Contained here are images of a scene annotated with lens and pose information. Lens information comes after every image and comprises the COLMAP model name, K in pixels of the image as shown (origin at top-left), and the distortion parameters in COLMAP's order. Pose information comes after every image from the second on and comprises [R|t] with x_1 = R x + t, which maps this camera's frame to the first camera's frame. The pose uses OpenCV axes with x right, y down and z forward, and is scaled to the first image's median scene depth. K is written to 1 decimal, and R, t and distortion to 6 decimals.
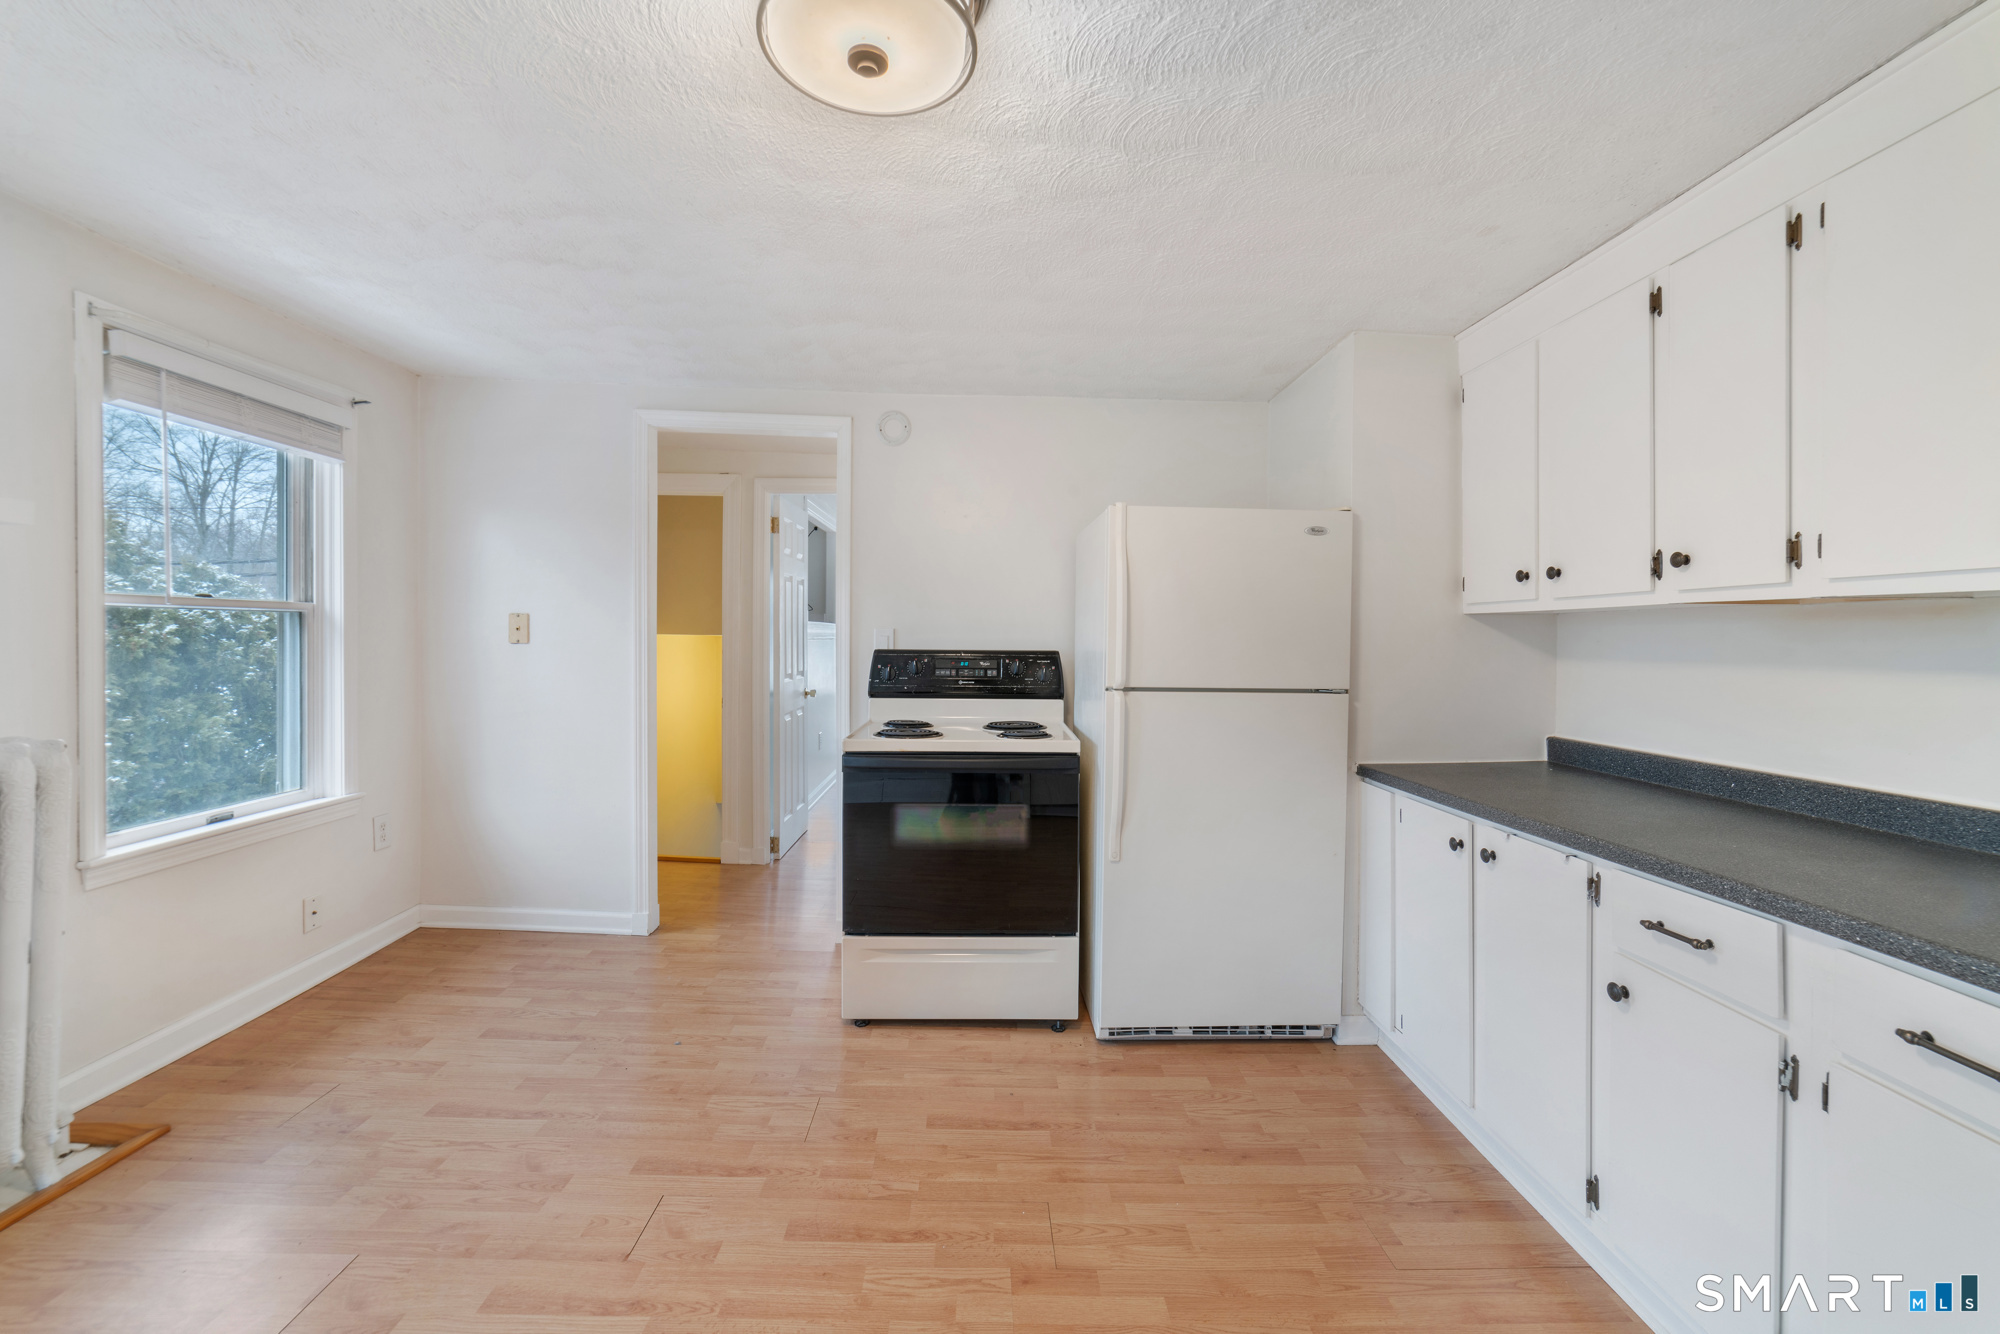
lens RADIAL K [[804.3, 0, 998.9], [0, 804.3, 636.5], [0, 0, 1]] dist [-0.019429, 0.000059]
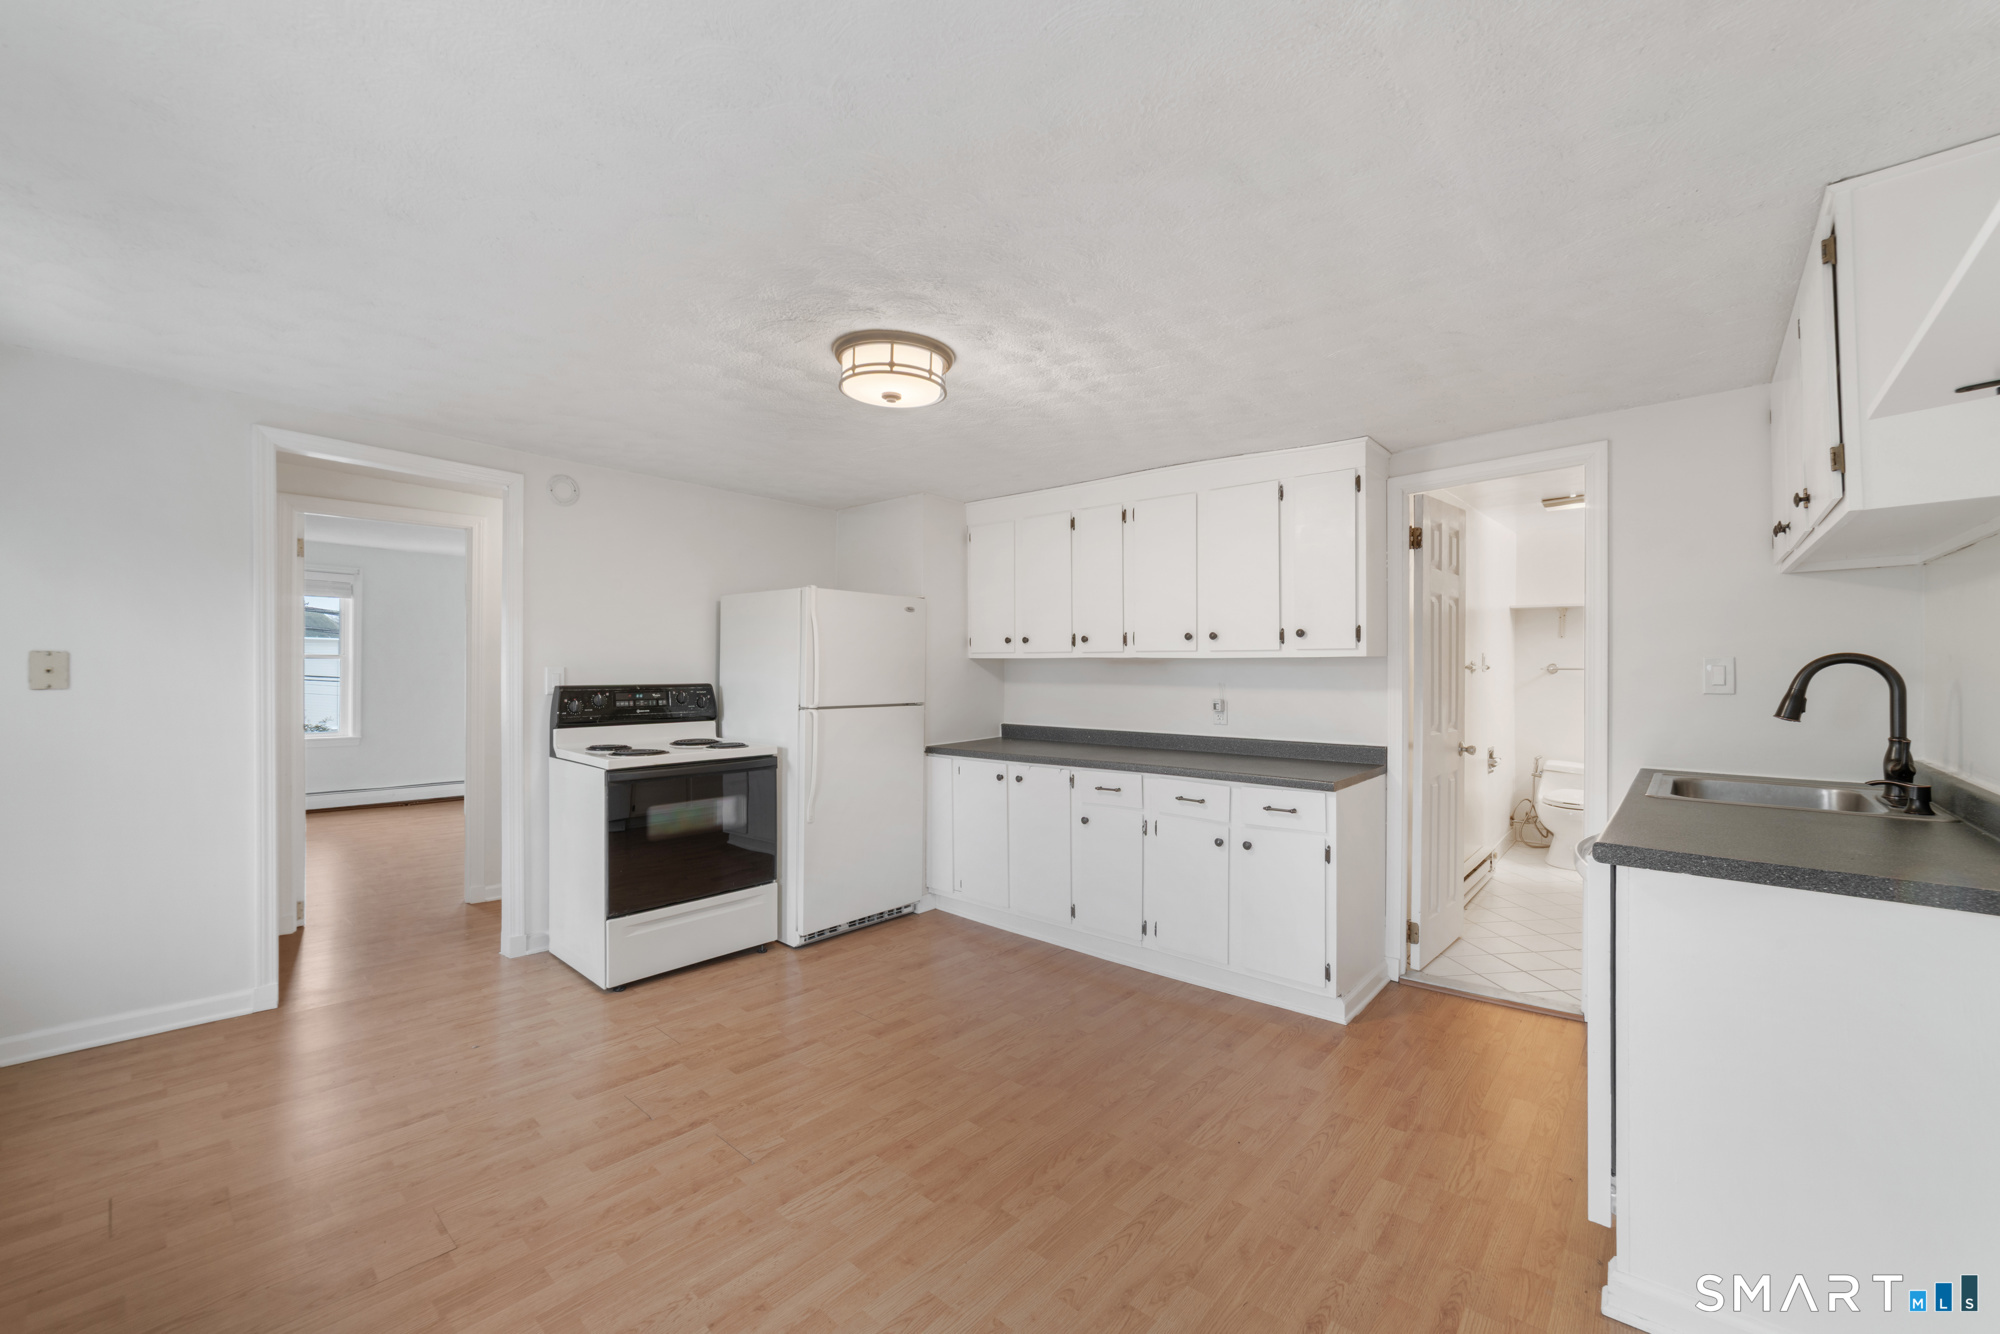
lens RADIAL K [[794.6, 0, 1008.4], [0, 794.6, 645.7], [0, 0, 1]] dist [-0.008323, 0.000381]
pose [[0.674975, 0.011982, 0.737743, -0.728469], [0.001314, 0.999847, -0.017441, -0.026694], [-0.737839, 0.012742, 0.674856, -0.295628]]
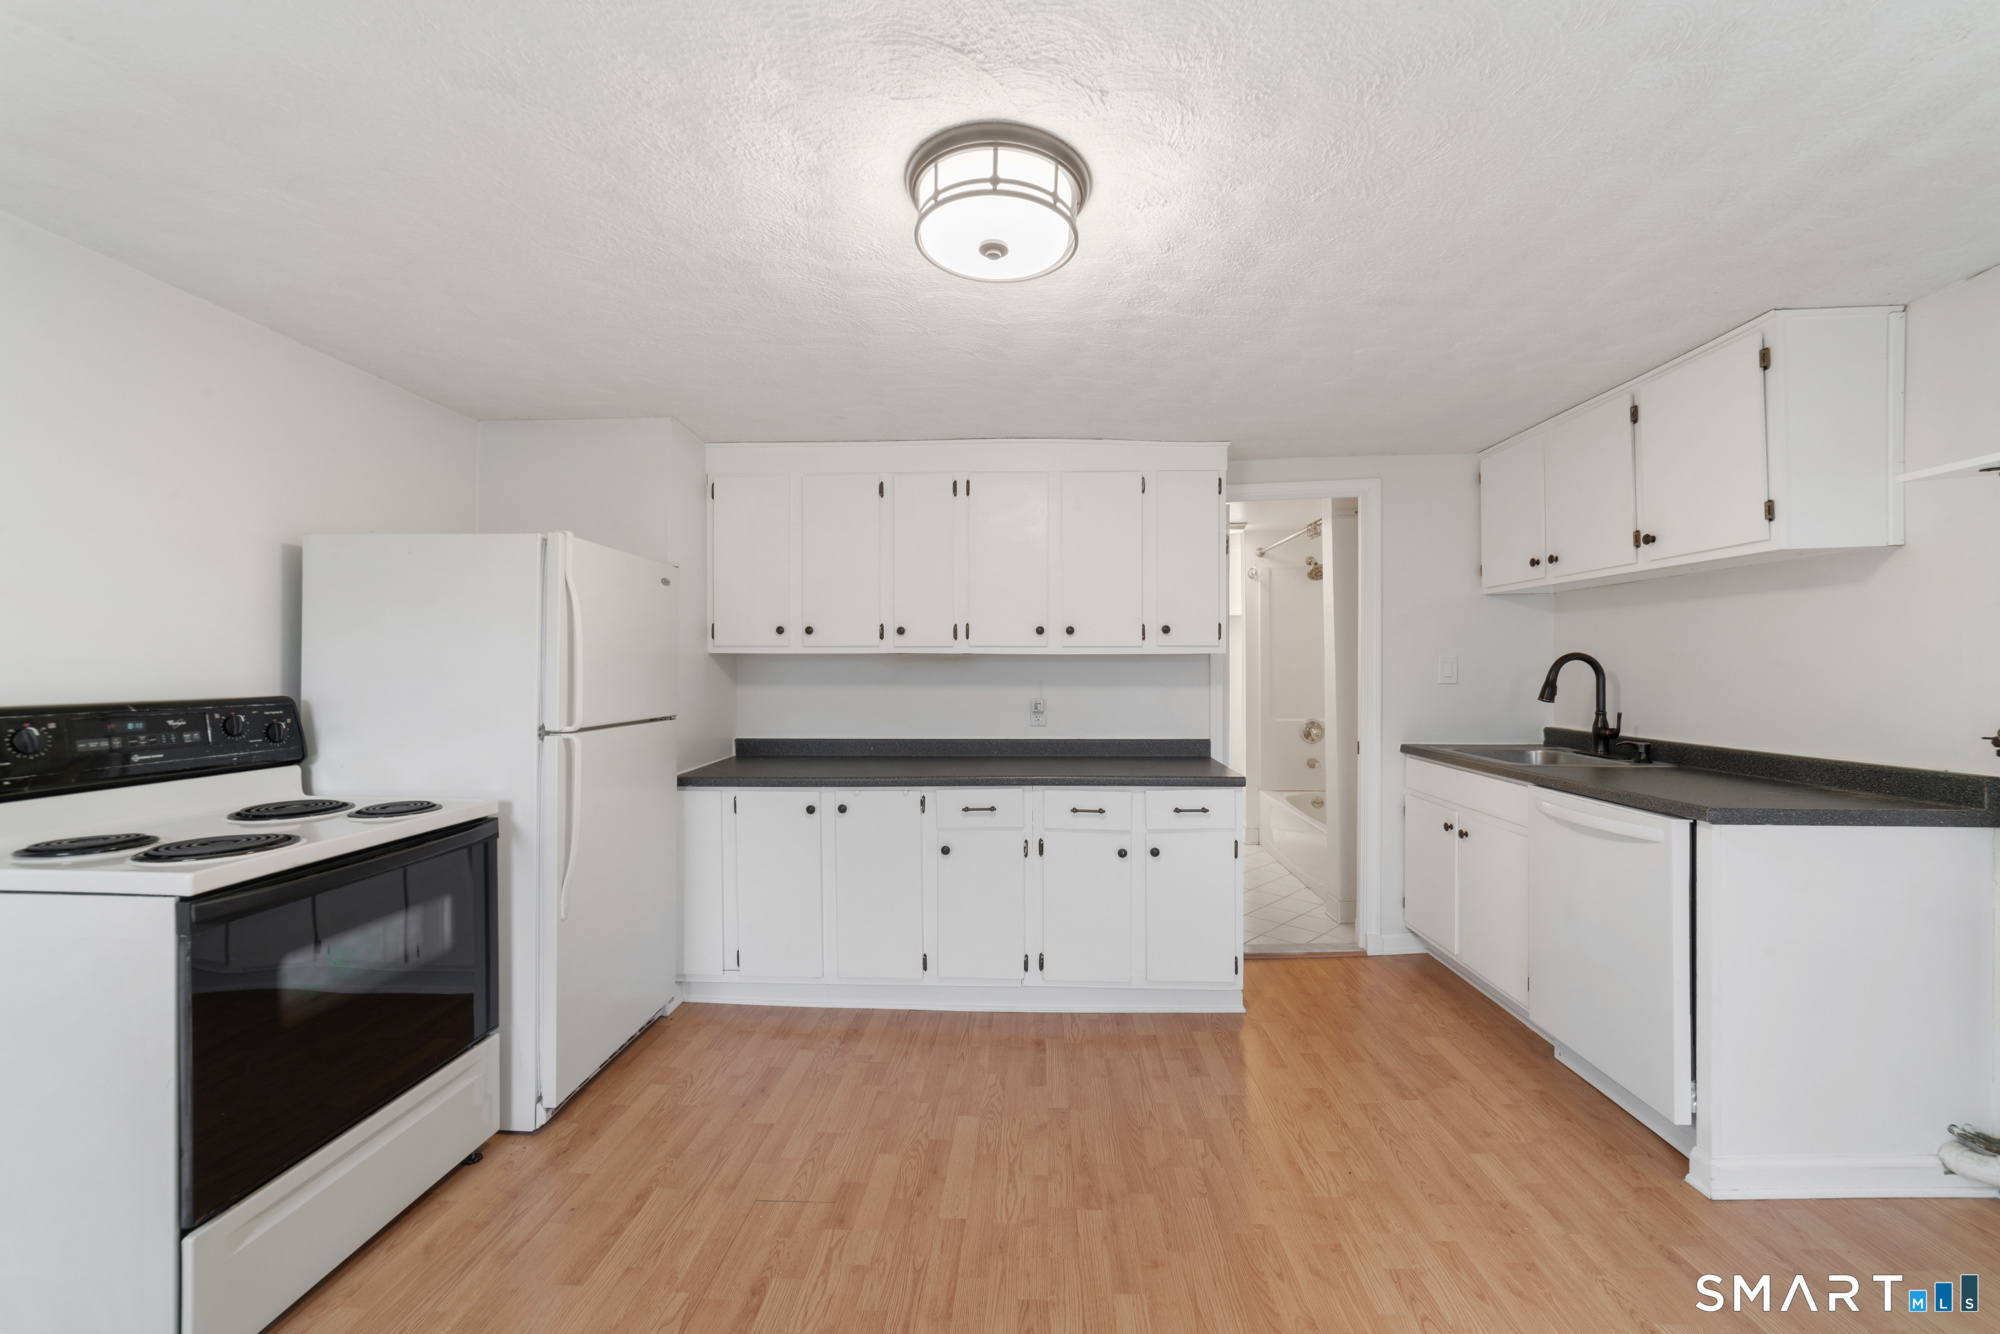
lens RADIAL K [[782.7, 0, 1000.3], [0, 782.7, 659.8], [0, 0, 1]] dist [-0.009415, 0.000378]
pose [[0.073959, 0.000629, 0.997261, -0.729162], [-0.001494, 0.999999, -0.000520, -0.018650], [-0.997260, -0.001451, 0.073959, 0.443909]]
